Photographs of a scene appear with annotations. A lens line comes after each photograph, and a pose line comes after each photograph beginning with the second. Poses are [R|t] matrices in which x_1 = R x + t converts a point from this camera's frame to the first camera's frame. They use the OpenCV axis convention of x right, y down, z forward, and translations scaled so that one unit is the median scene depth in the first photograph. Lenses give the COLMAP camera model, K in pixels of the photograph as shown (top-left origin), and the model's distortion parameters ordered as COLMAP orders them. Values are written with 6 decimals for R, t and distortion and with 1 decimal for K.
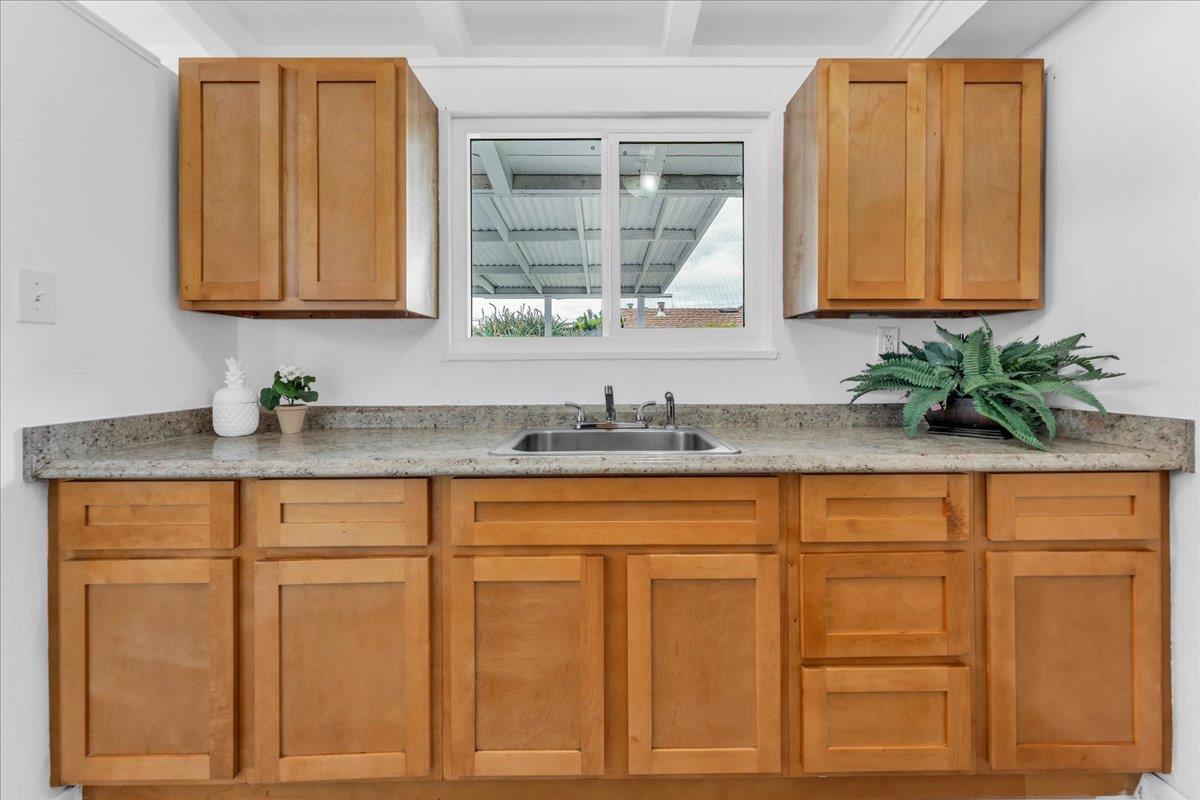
lens RADIAL K [[499.6, 0, 603.1], [0, 499.6, 365.3], [0, 0, 1]] dist [0.000232, 0.000007]
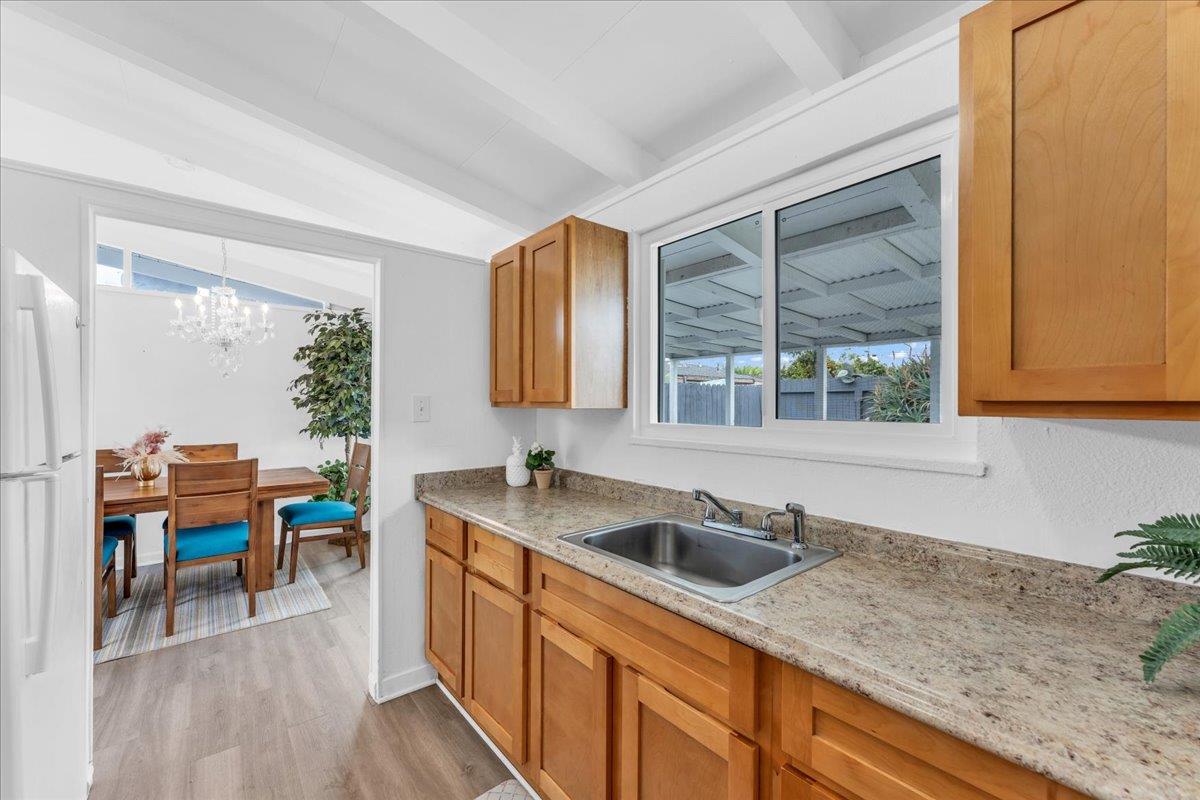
lens RADIAL K [[478.0, 0, 596.6], [0, 478.0, 401.5], [0, 0, 1]] dist [0.000837, -0.000045]
pose [[0.629203, 0.002081, -0.777238, 0.562170], [-0.003127, 0.999995, 0.000146, -0.119200], [0.777235, 0.002338, 0.629206, 0.244189]]
